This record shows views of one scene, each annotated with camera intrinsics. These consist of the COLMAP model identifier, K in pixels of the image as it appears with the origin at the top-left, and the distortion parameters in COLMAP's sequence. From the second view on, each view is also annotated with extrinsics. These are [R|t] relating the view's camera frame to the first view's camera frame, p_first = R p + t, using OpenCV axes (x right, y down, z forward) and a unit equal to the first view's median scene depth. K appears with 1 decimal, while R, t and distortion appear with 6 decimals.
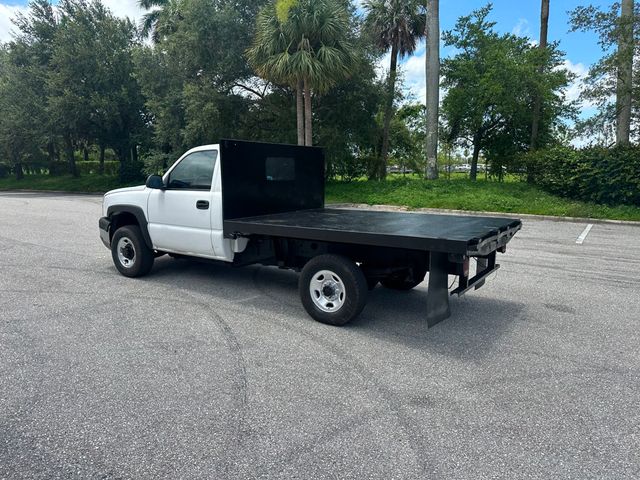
lens RADIAL K [[448.9, 0, 319.6], [0, 448.9, 239.5], [0, 0, 1]] dist [0.044002, -0.061974]
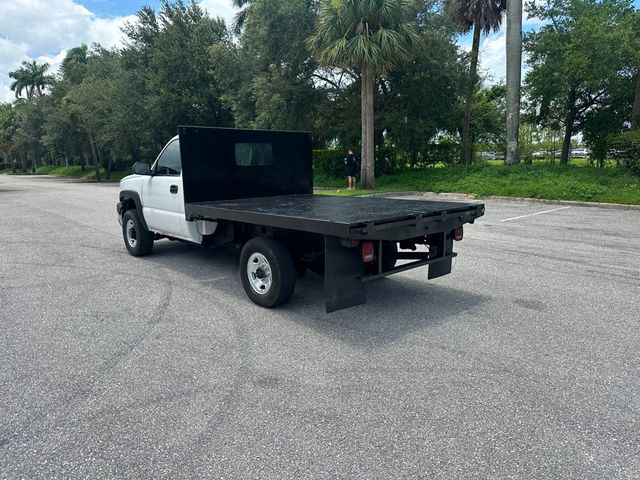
lens RADIAL K [[448.9, 0, 317.8], [0, 448.9, 240.7], [0, 0, 1]] dist [0.044002, -0.061974]
pose [[0.972372, 0.023521, -0.232250, 0.306669], [-0.017730, 0.999478, 0.026990, 0.009065], [0.232764, -0.022127, 0.972282, 0.033373]]
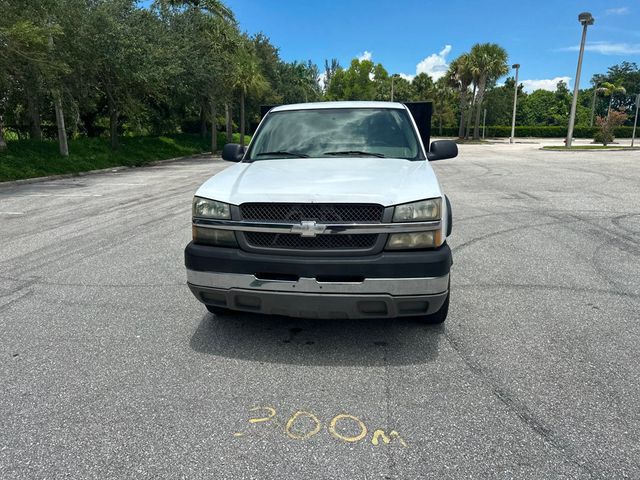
lens RADIAL K [[448.9, 0, 319.1], [0, 448.9, 234.4], [0, 0, 1]] dist [0.044002, -0.061974]
pose [[-0.453193, -0.202011, 0.868221, -0.955953], [0.147394, 0.943595, 0.296484, -0.249330], [-0.879142, 0.262335, -0.397855, 1.525024]]
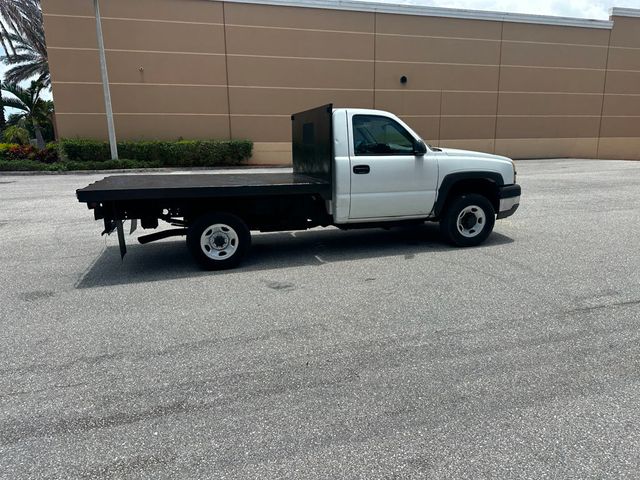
lens RADIAL K [[448.9, 0, 317.9], [0, 448.9, 240.5], [0, 0, 1]] dist [0.044002, -0.061974]
pose [[-0.645846, 0.168715, -0.744592, 0.758073], [-0.107450, 0.945483, 0.307435, -0.257453], [0.755868, 0.278563, -0.592508, 1.773485]]
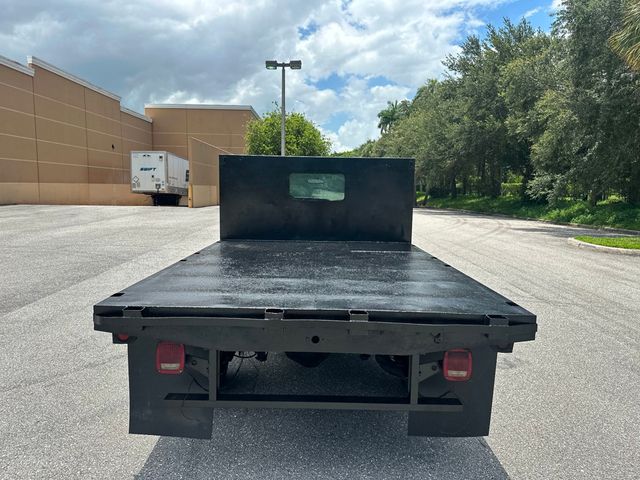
lens RADIAL K [[448.9, 0, 318.4], [0, 448.9, 233.9], [0, 0, 1]] dist [0.044002, -0.061974]
pose [[0.564508, 0.093487, -0.820117, 0.609335], [-0.143904, 0.989496, 0.013741, -0.087487], [0.812787, 0.110261, 0.572031, 0.563041]]
